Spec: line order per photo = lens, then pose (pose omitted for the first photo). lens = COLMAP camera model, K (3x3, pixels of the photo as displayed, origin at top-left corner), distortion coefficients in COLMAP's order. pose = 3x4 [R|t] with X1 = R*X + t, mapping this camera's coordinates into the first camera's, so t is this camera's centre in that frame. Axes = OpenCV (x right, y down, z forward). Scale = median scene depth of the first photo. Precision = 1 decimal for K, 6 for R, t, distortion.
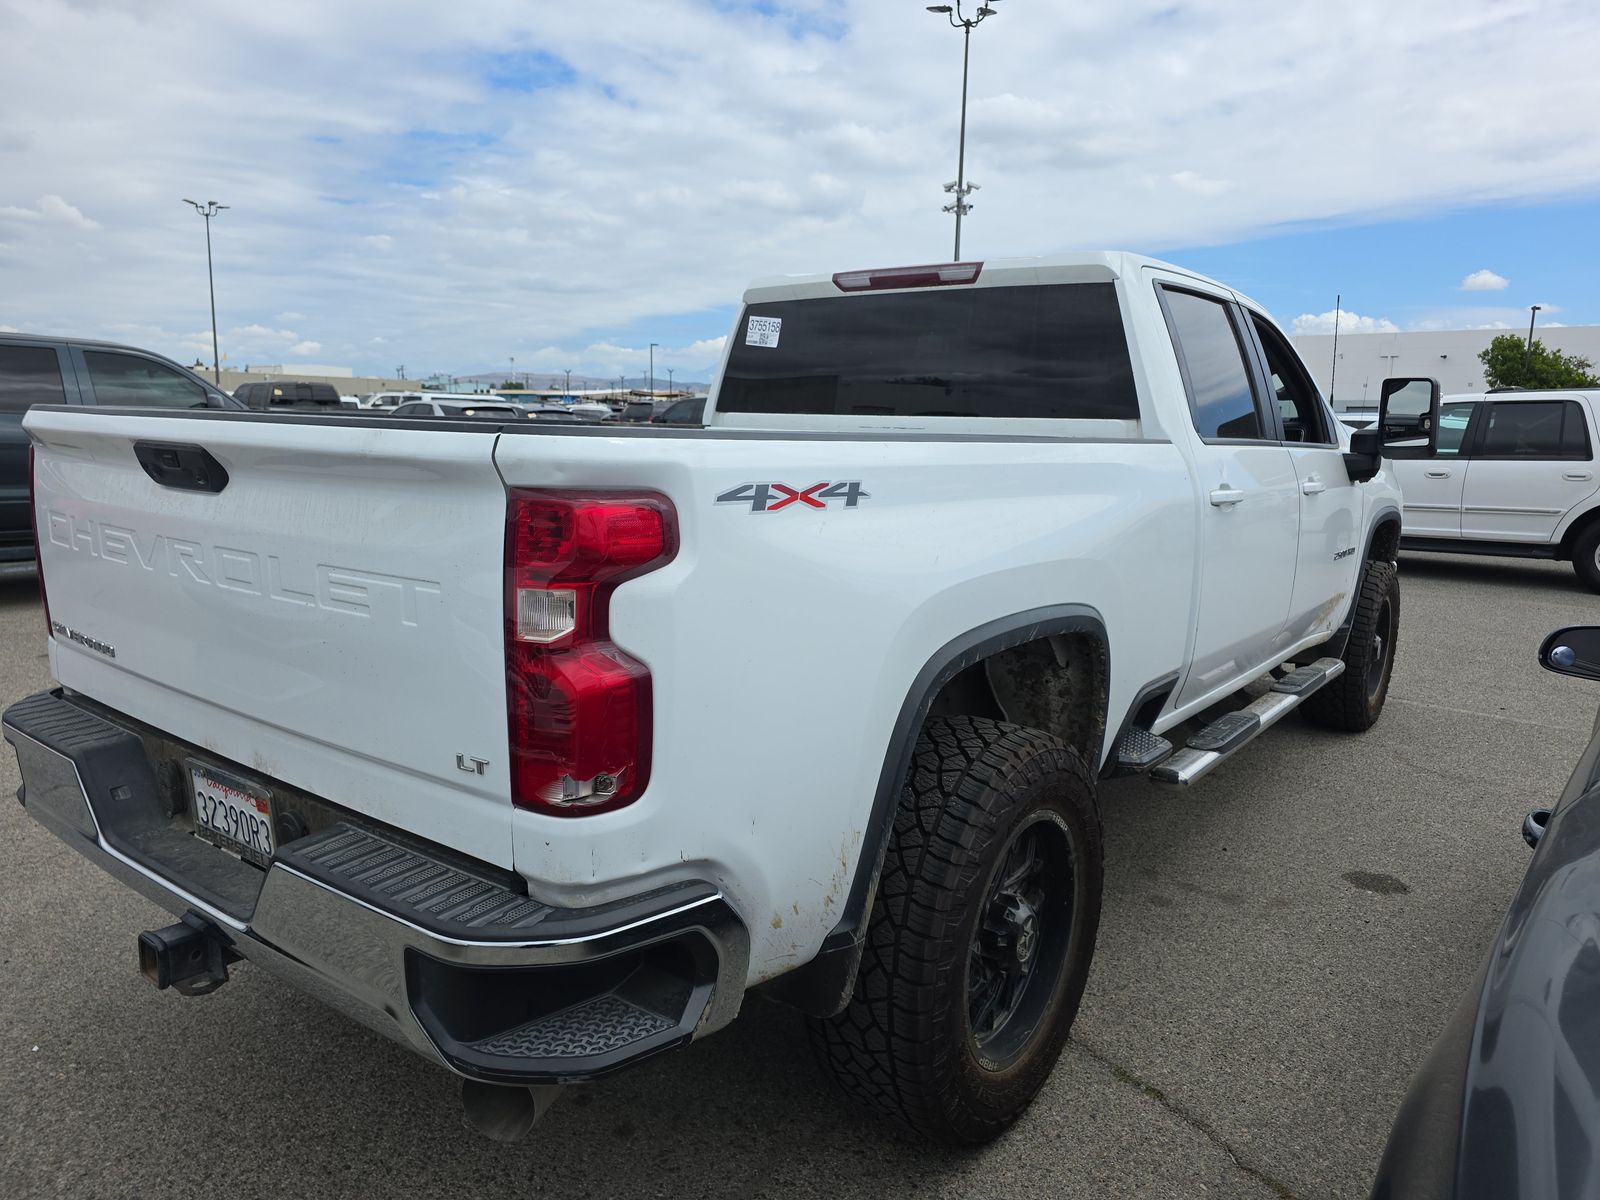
lens RADIAL K [[1087.3, 0, 800.0], [0, 1087.3, 600.0], [0, 0, 1]] dist [0.010228, -0.002993]
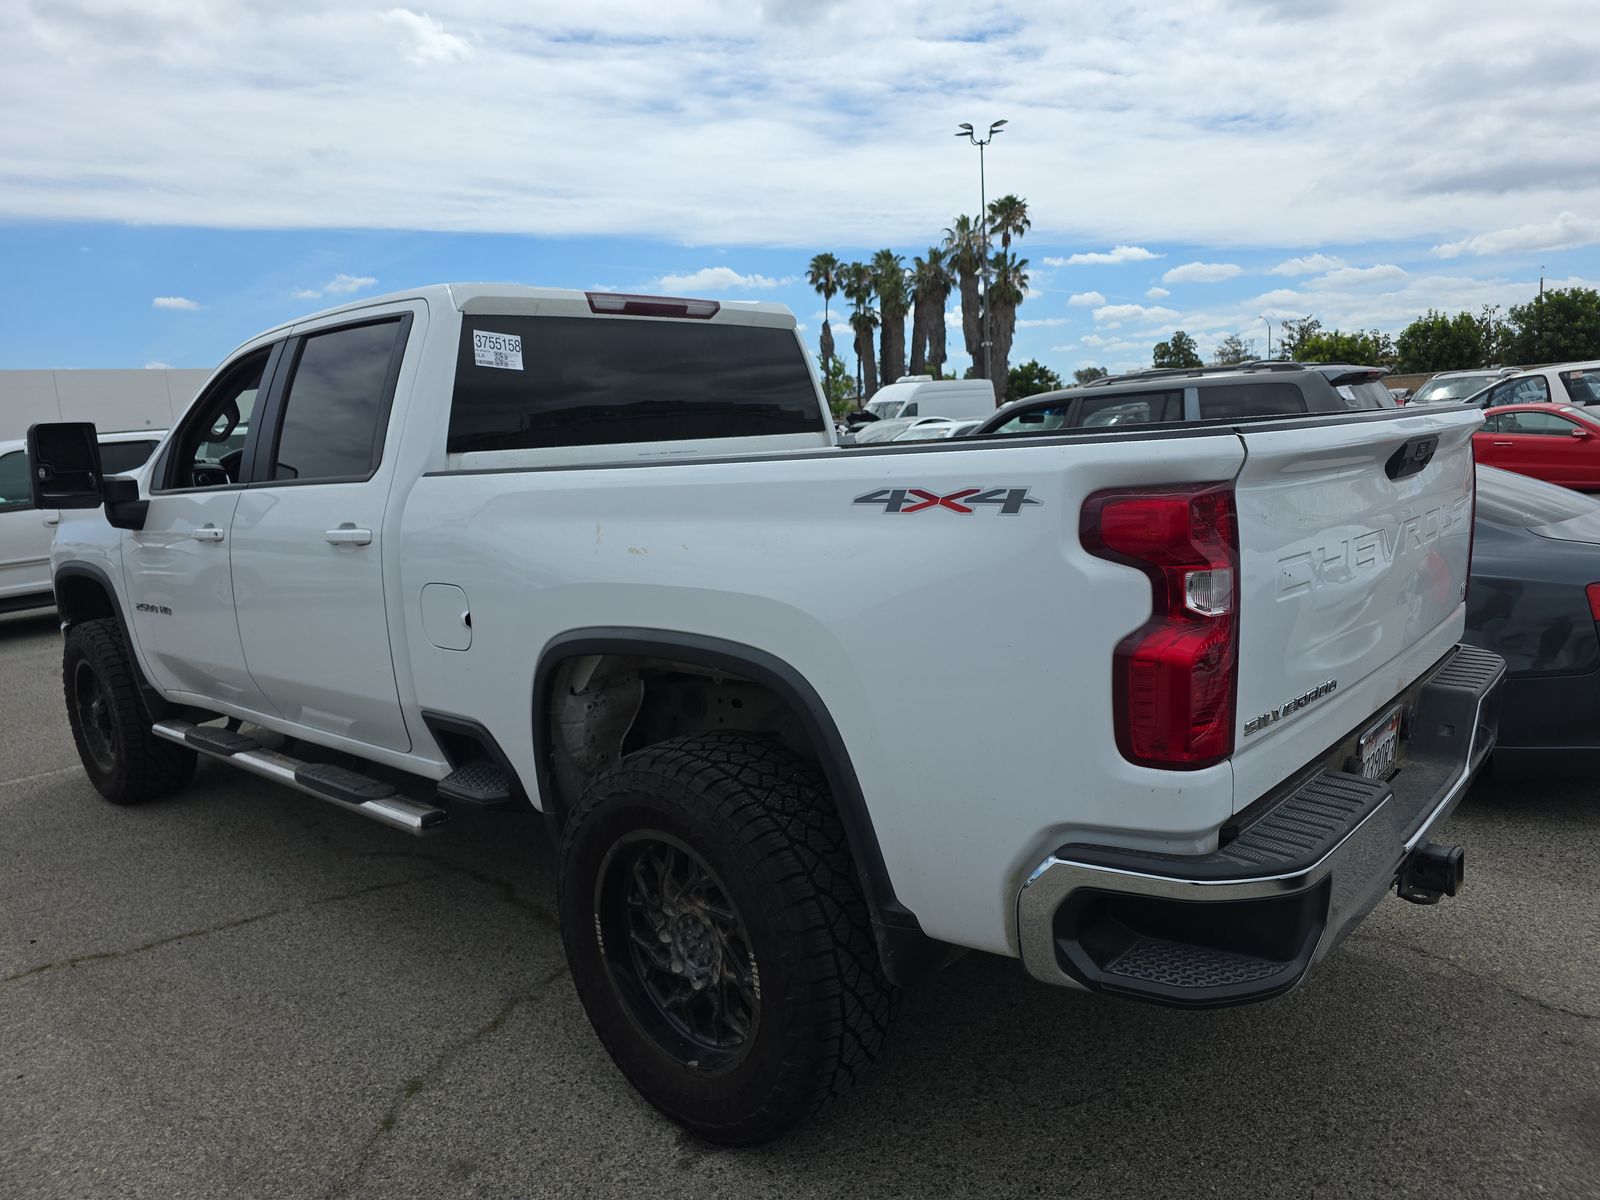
lens RADIAL K [[1087.3, 0, 800.0], [0, 1087.3, 600.0], [0, 0, 1]] dist [0.010228, -0.002993]
pose [[0.103875, -0.178912, 0.978366, -0.134249], [0.217418, 0.963981, 0.153198, -0.022457], [-0.970536, 0.196801, 0.139032, 0.111355]]
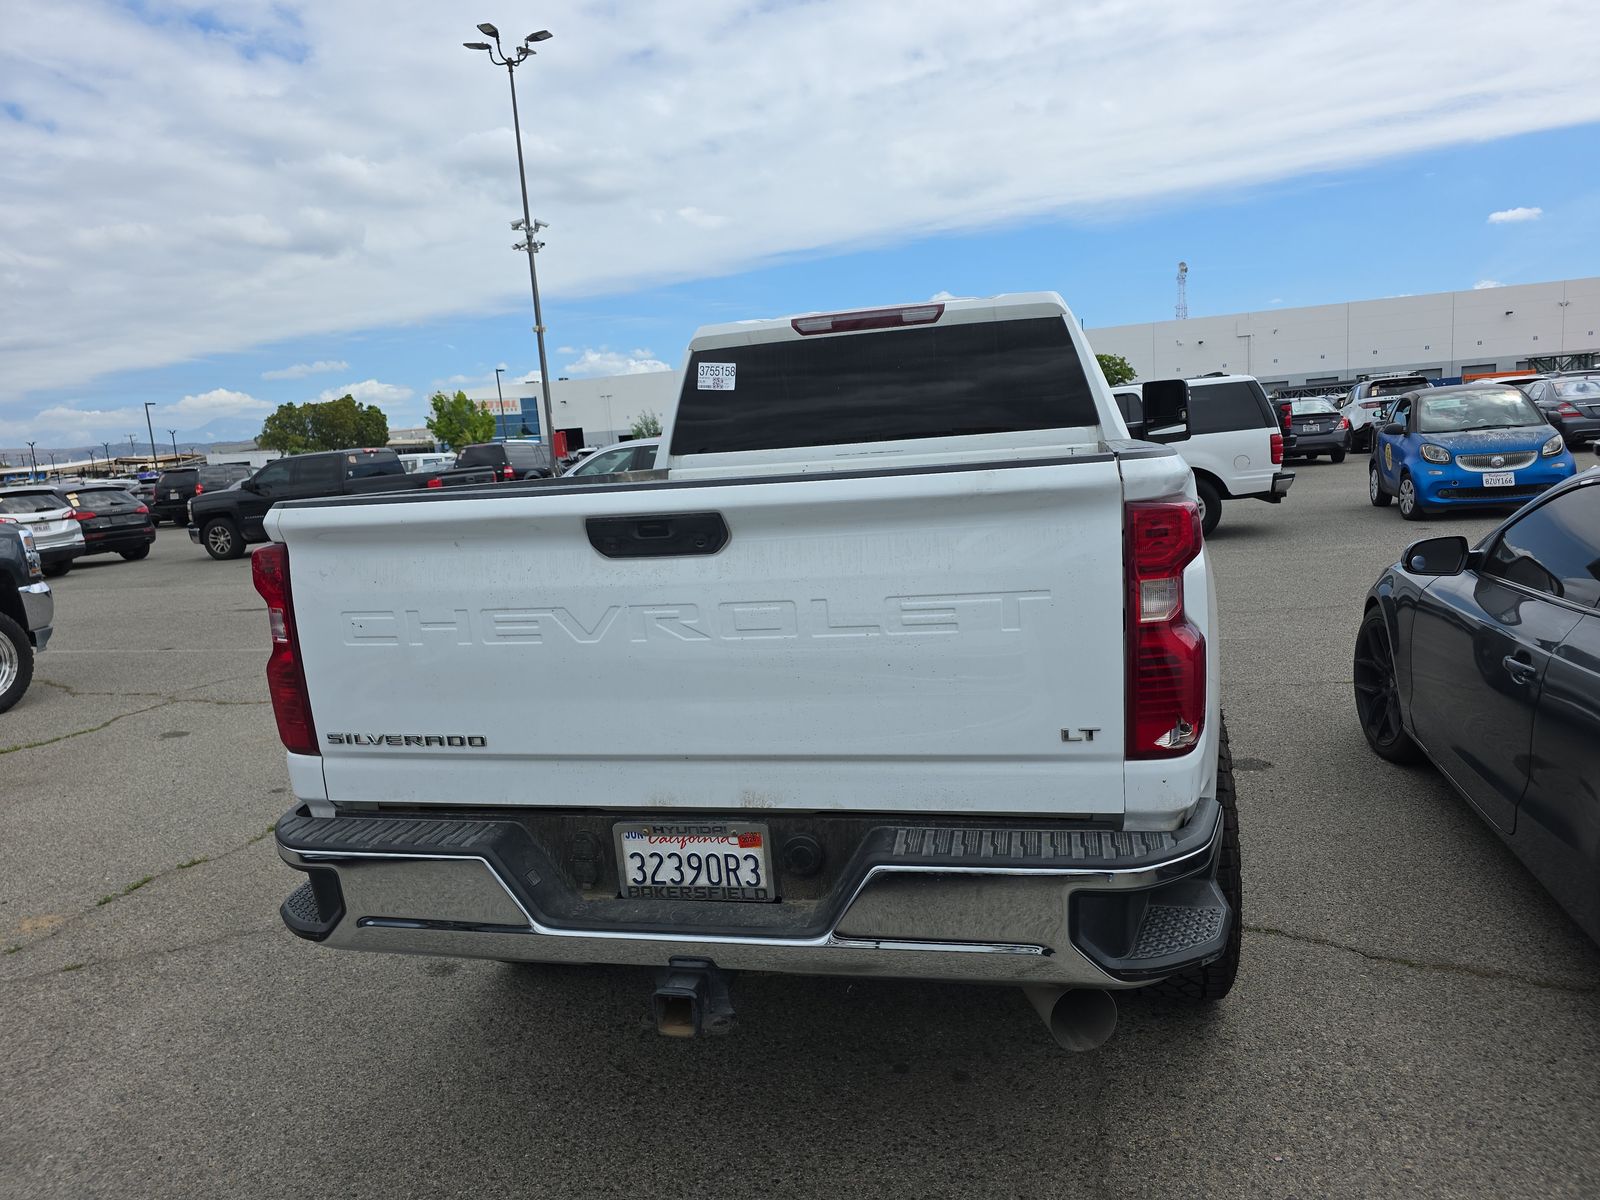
lens RADIAL K [[1077.7, 0, 798.8], [0, 1077.7, 622.4], [0, 0, 1]] dist [0.058499, -0.051185]
pose [[0.911233, -0.150895, 0.383255, -0.063989], [0.154351, 0.987773, 0.021920, -0.002994], [-0.381876, 0.039182, 0.923383, -0.000304]]
